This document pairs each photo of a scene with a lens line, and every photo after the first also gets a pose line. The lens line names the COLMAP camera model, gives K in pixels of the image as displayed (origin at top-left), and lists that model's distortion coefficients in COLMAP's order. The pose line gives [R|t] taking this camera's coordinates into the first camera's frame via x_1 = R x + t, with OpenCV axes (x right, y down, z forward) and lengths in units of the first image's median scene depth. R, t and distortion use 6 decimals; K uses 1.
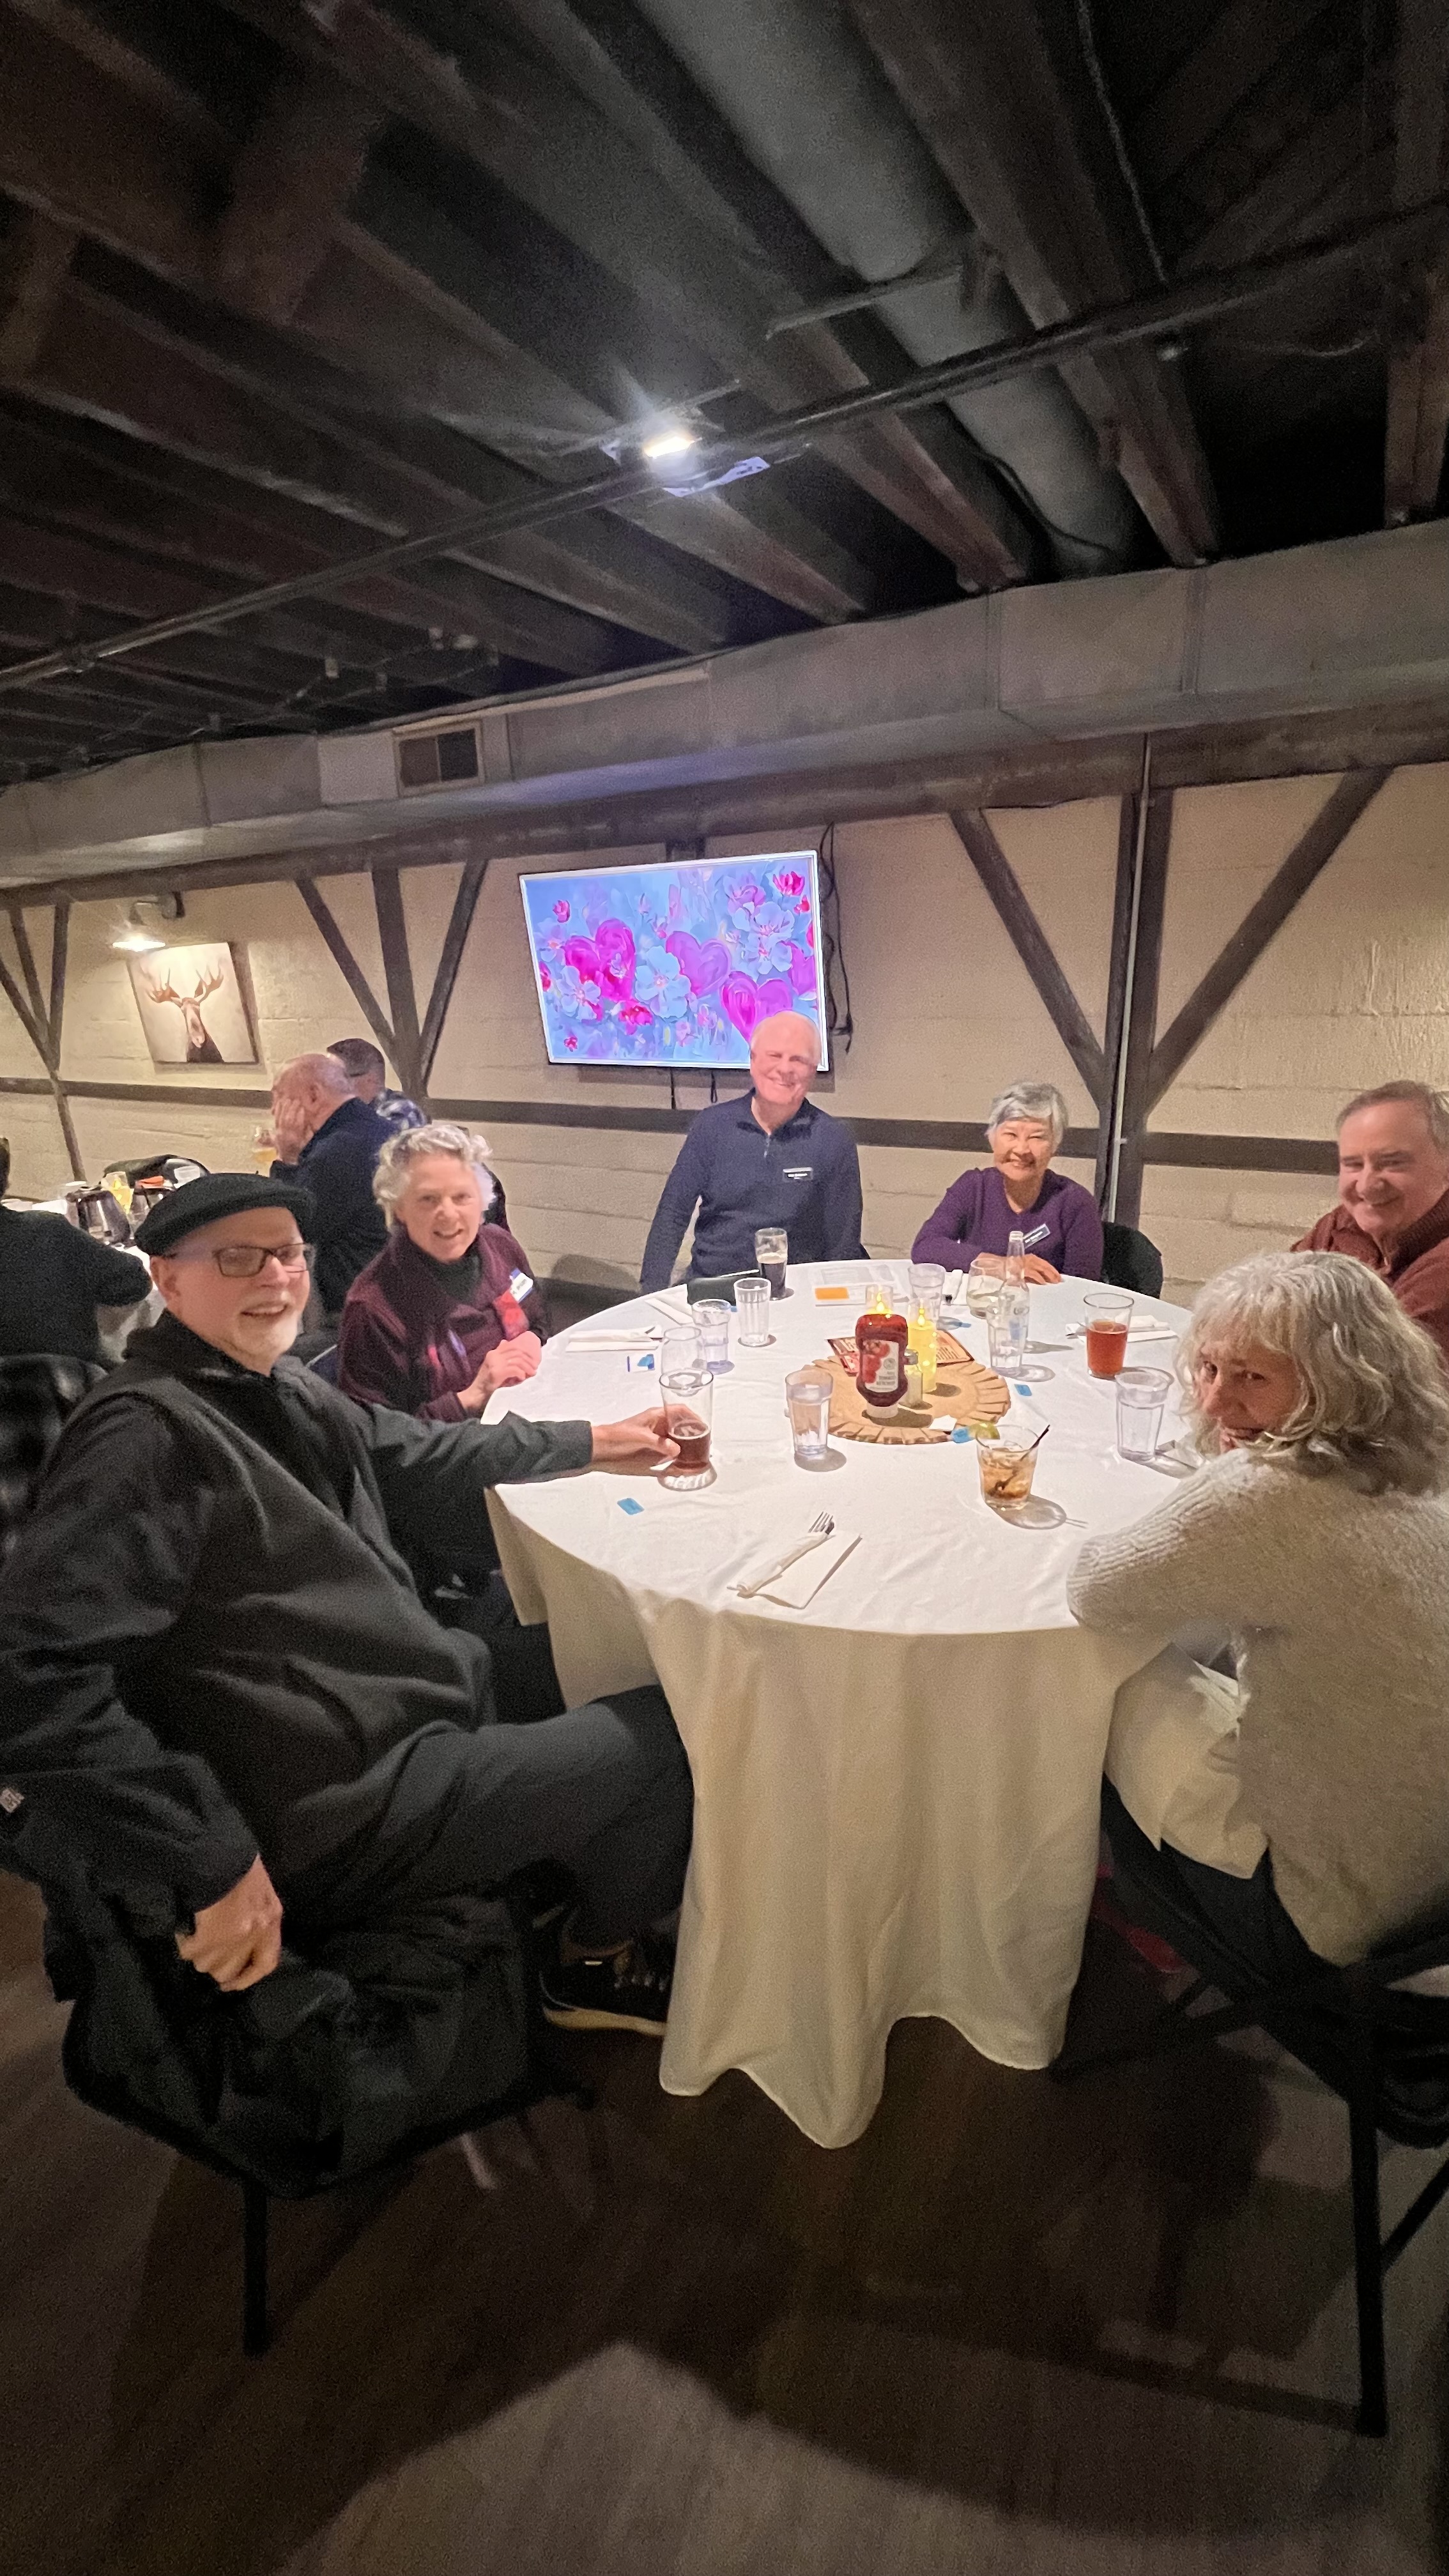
lens RADIAL K [[1022.7, 0, 724.4], [0, 1022.7, 1274.7], [0, 0, 1]] dist [-0.006898, -0.000161]
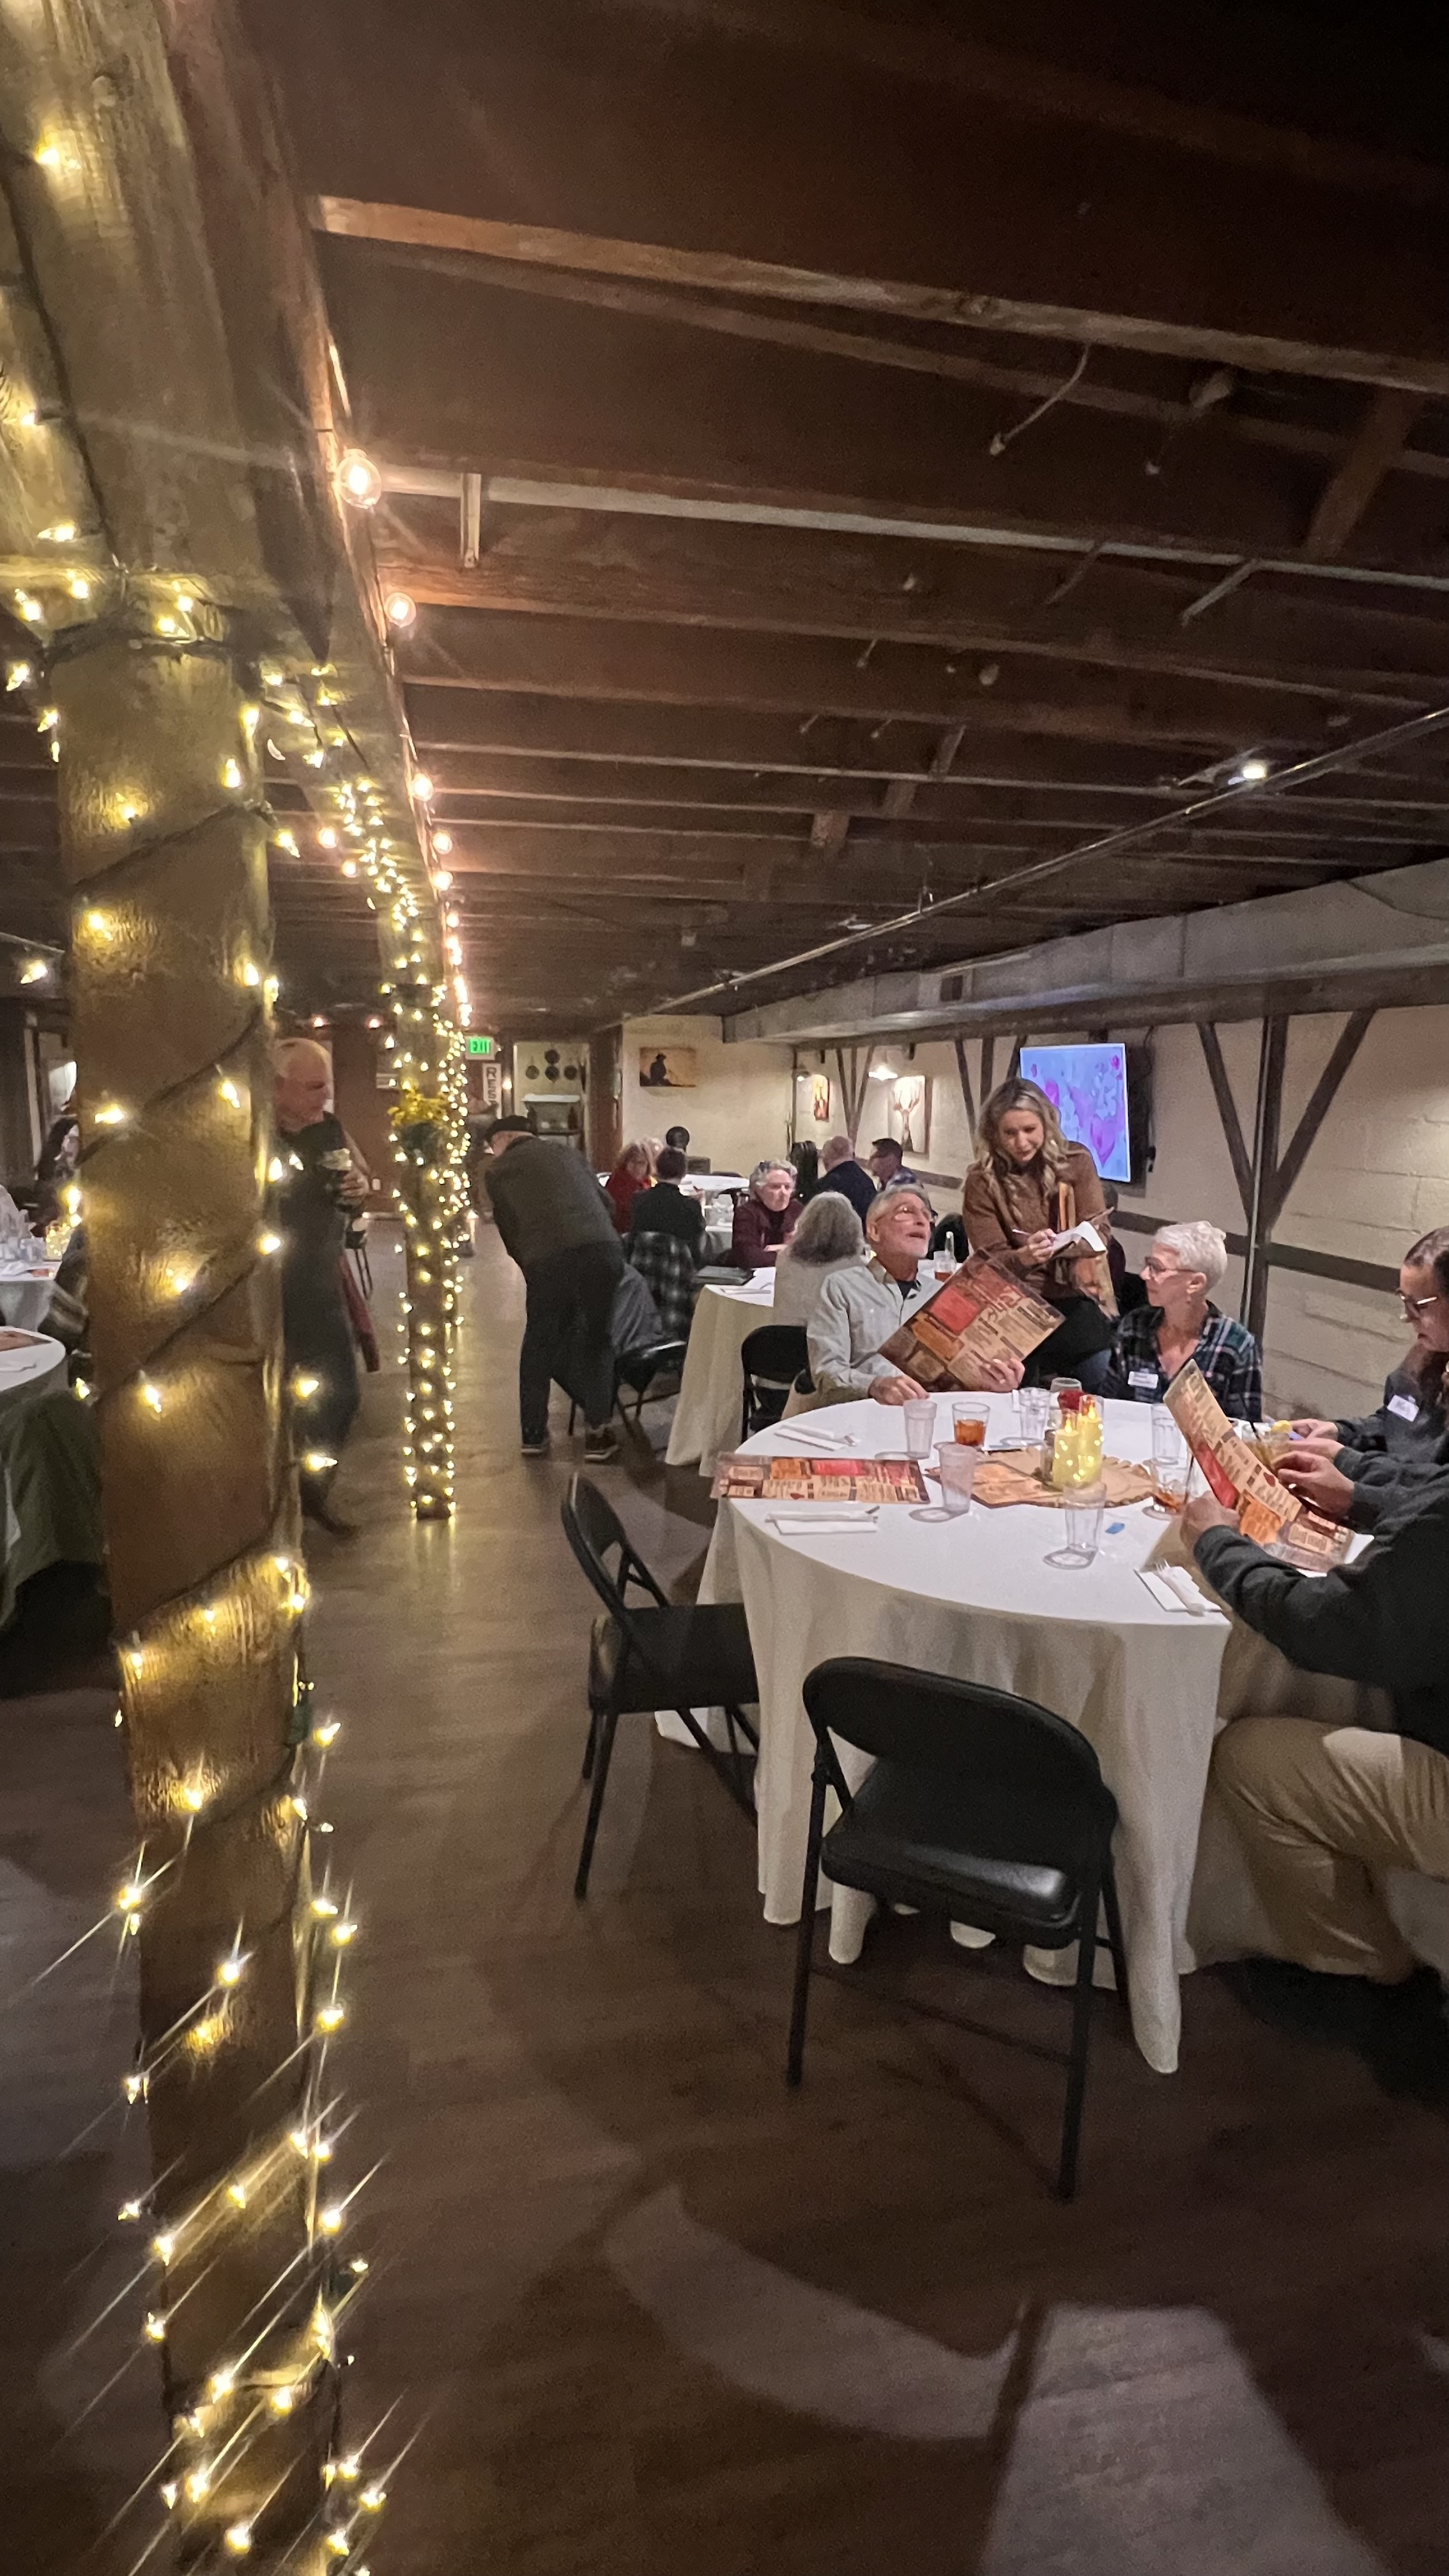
lens RADIAL K [[1203.3, 0, 726.5], [0, 1203.3, 1296.0], [0, 0, 1]] dist [-0.003702, -0.000019]
pose [[0.657024, 0.189321, -0.729711, 1.135569], [-0.285567, 0.958321, -0.008488, 0.160757], [0.697690, 0.213958, 0.683703, -0.648651]]
